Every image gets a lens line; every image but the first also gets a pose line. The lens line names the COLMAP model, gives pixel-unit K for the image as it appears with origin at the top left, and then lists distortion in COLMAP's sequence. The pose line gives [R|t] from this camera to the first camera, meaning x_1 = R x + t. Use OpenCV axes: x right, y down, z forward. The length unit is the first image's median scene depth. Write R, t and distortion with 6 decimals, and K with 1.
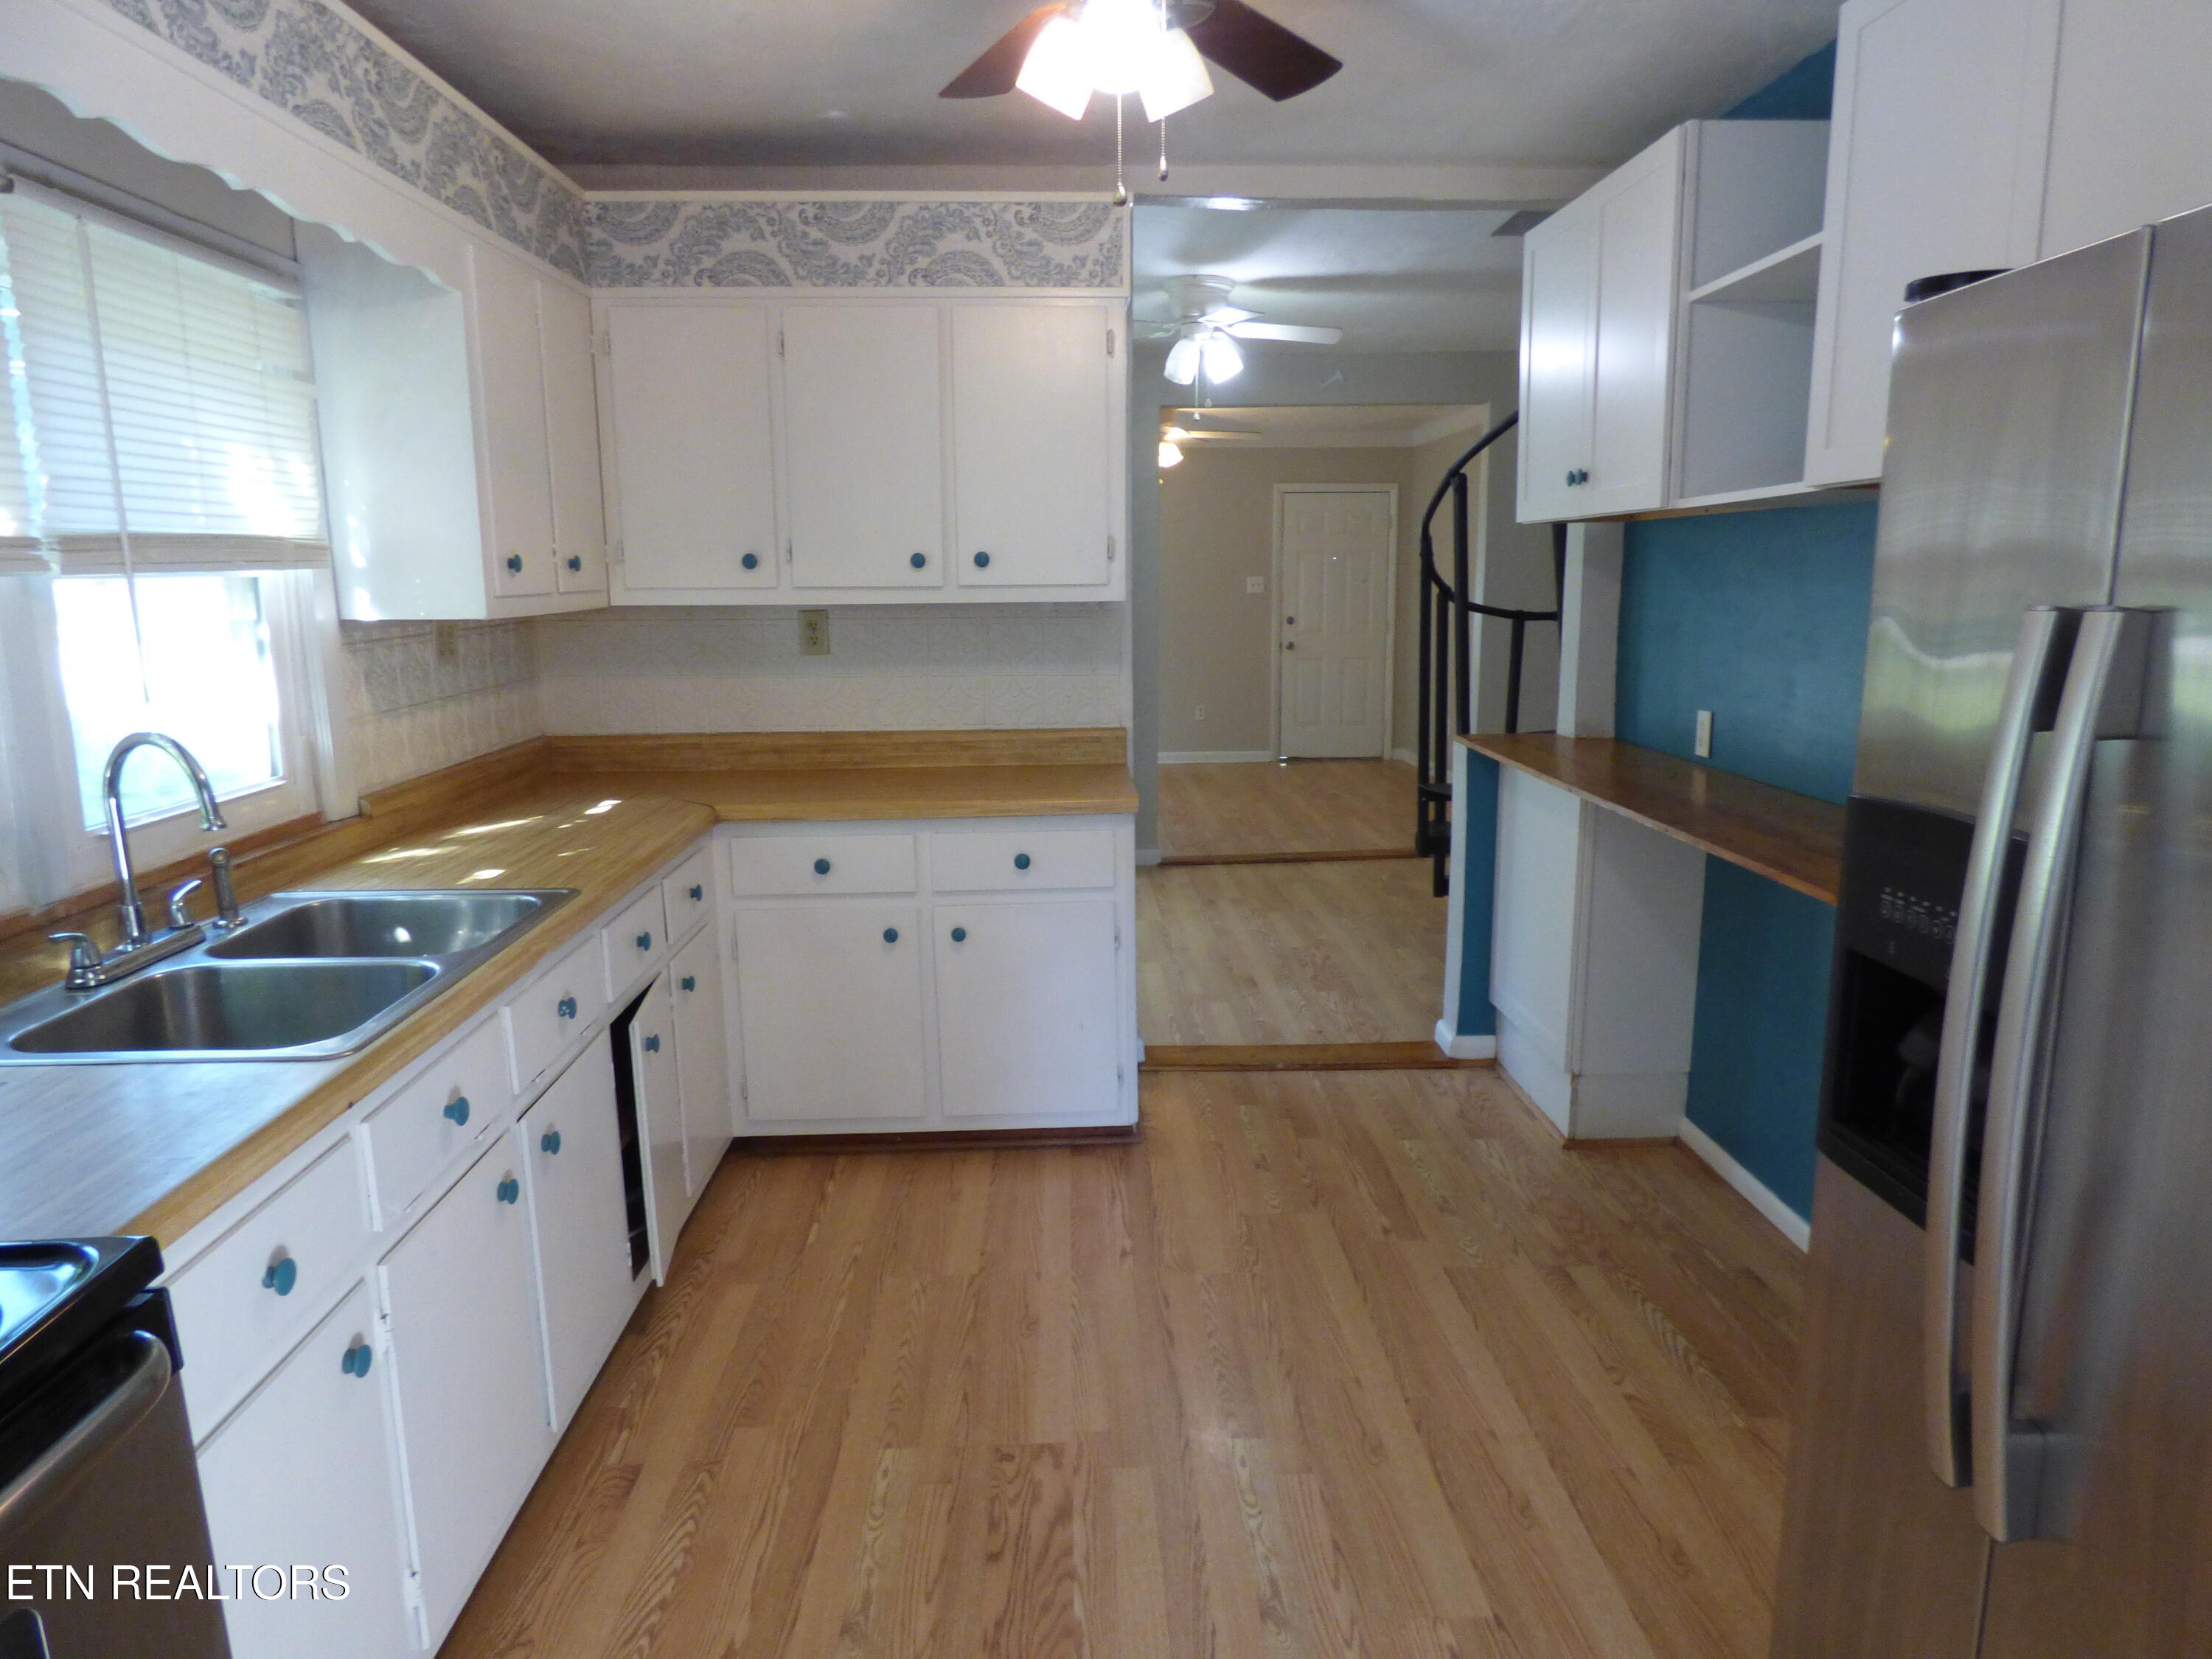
lens RADIAL K [[1335.3, 0, 1112.2], [0, 1335.3, 828.0], [0, 0, 1]] dist [-0.013716, -0.001667]
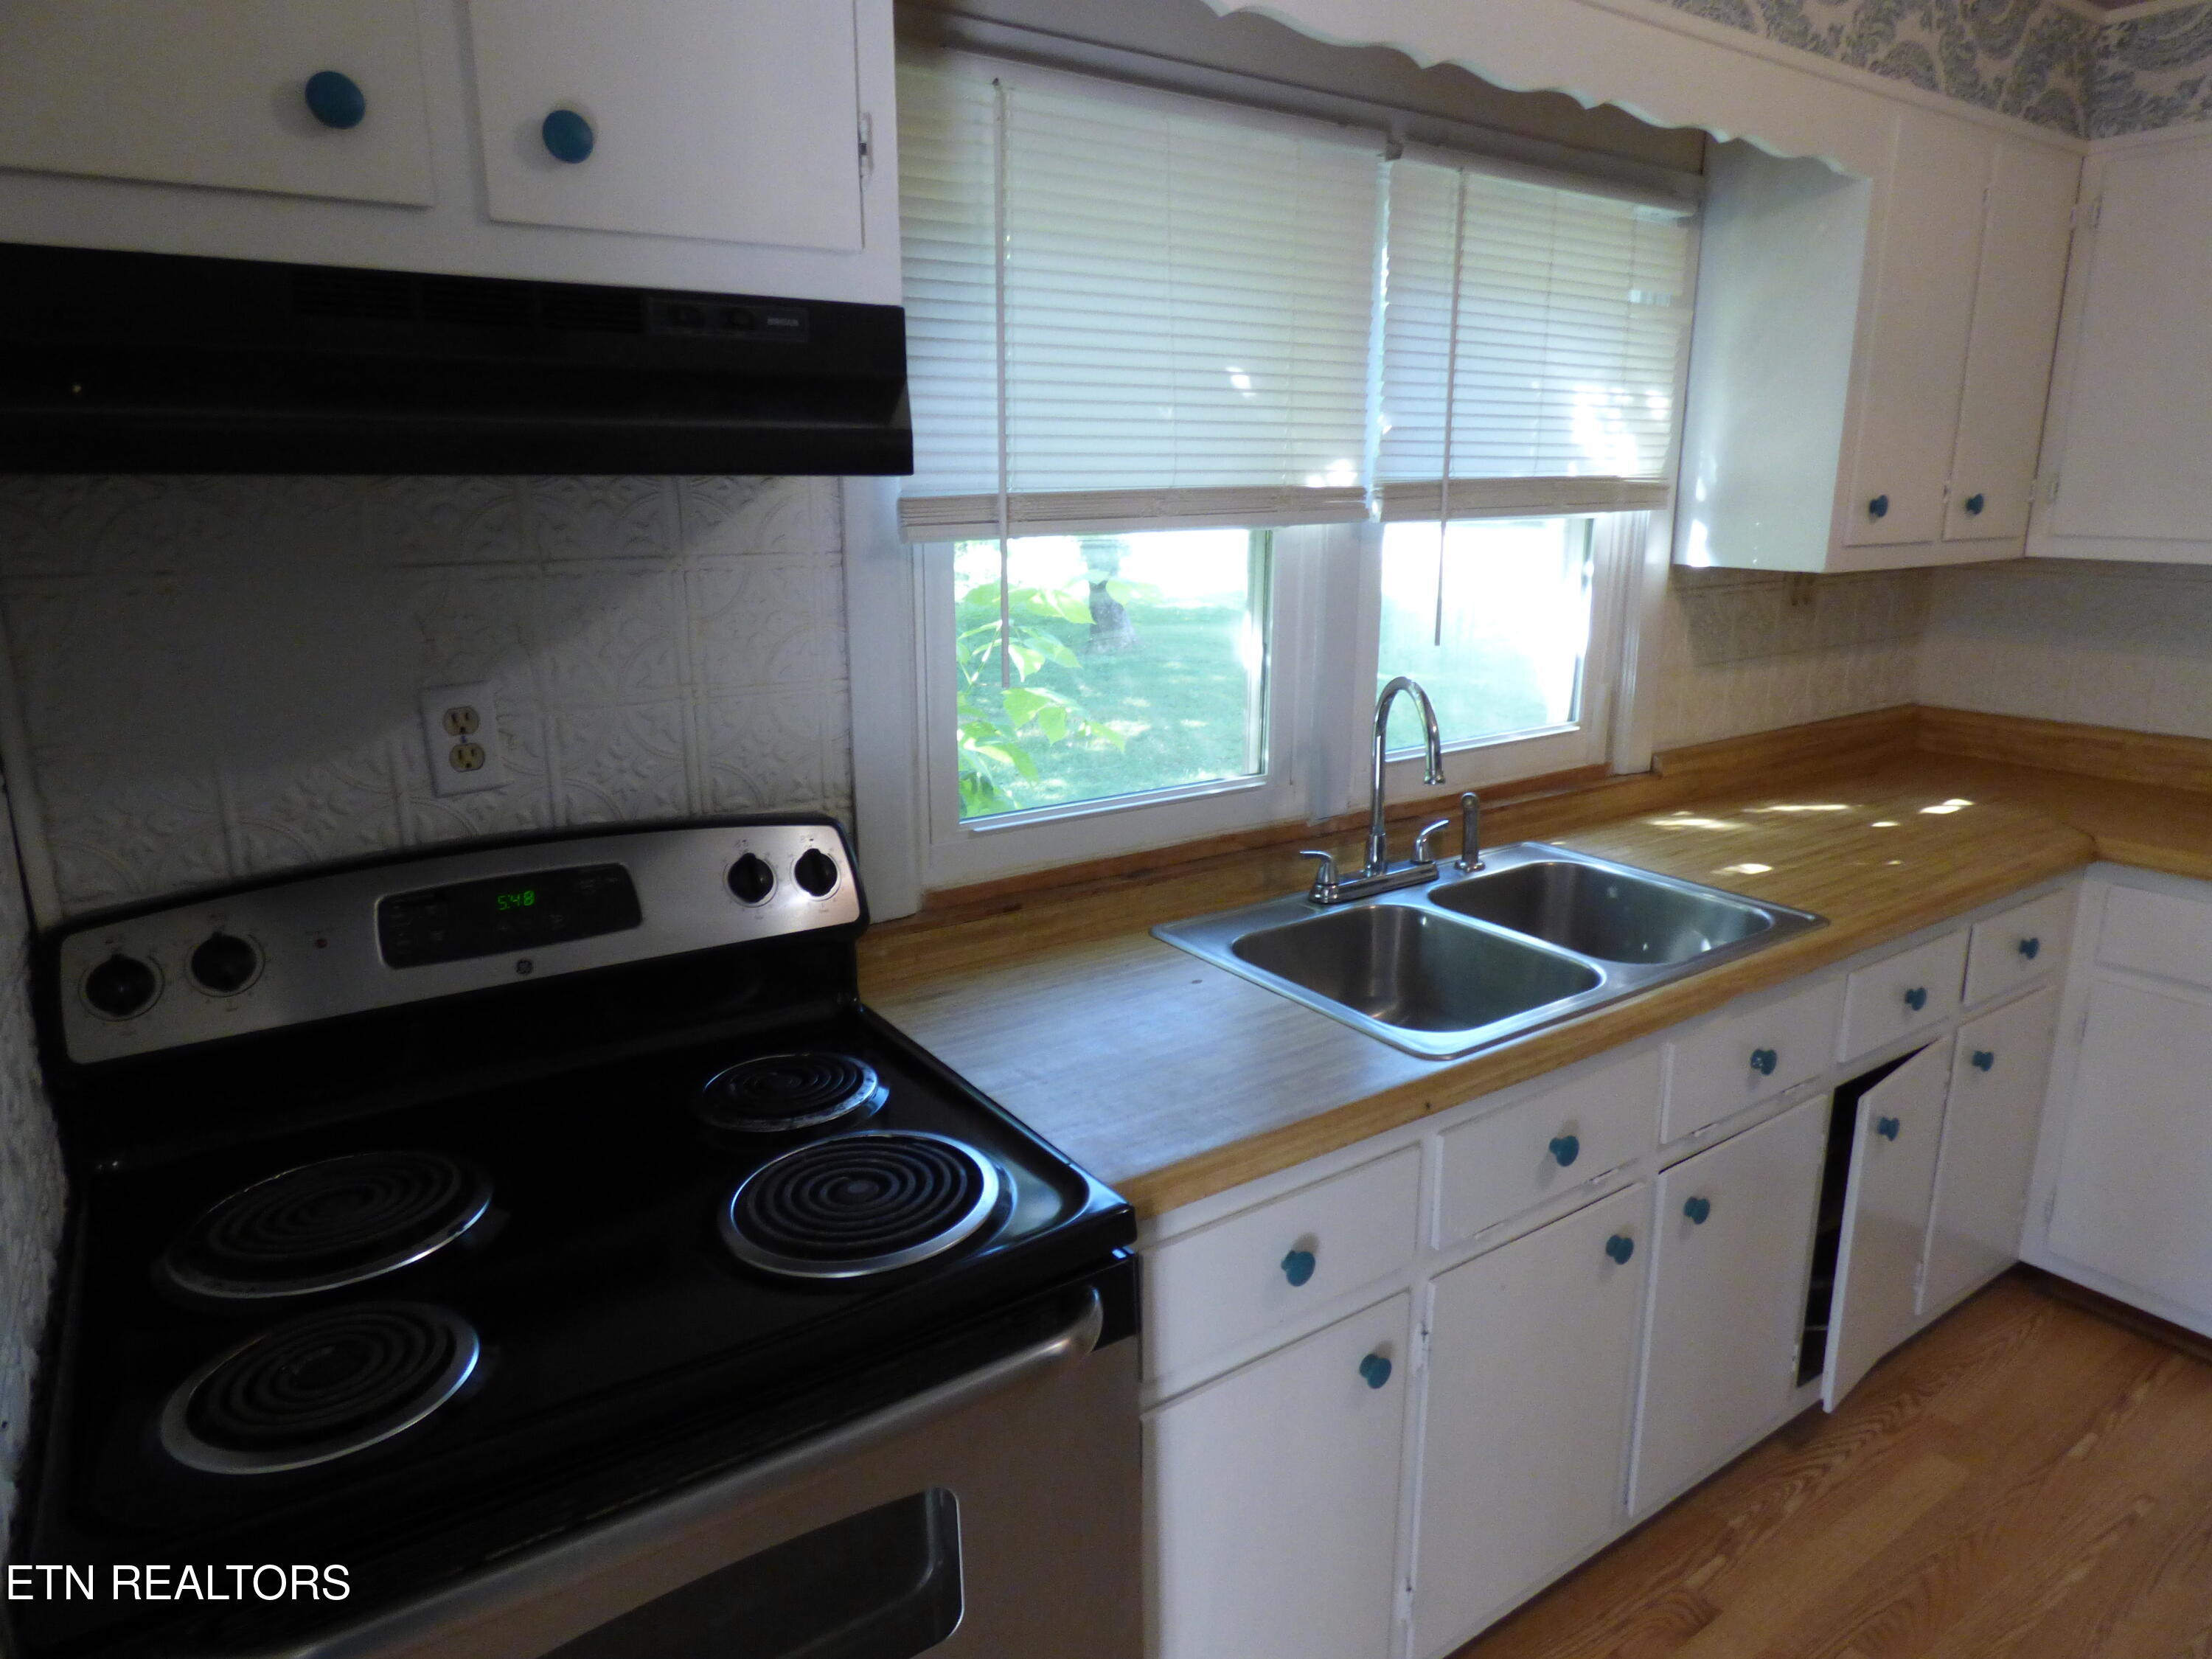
lens RADIAL K [[1335.3, 0, 1115.8], [0, 1335.3, 814.5], [0, 0, 1]] dist [-0.013716, -0.001667]
pose [[0.527839, 0.205426, -0.824128, 0.023606], [-0.161327, 0.976895, 0.140179, -0.056698], [0.833882, 0.058962, 0.548784, 0.180406]]
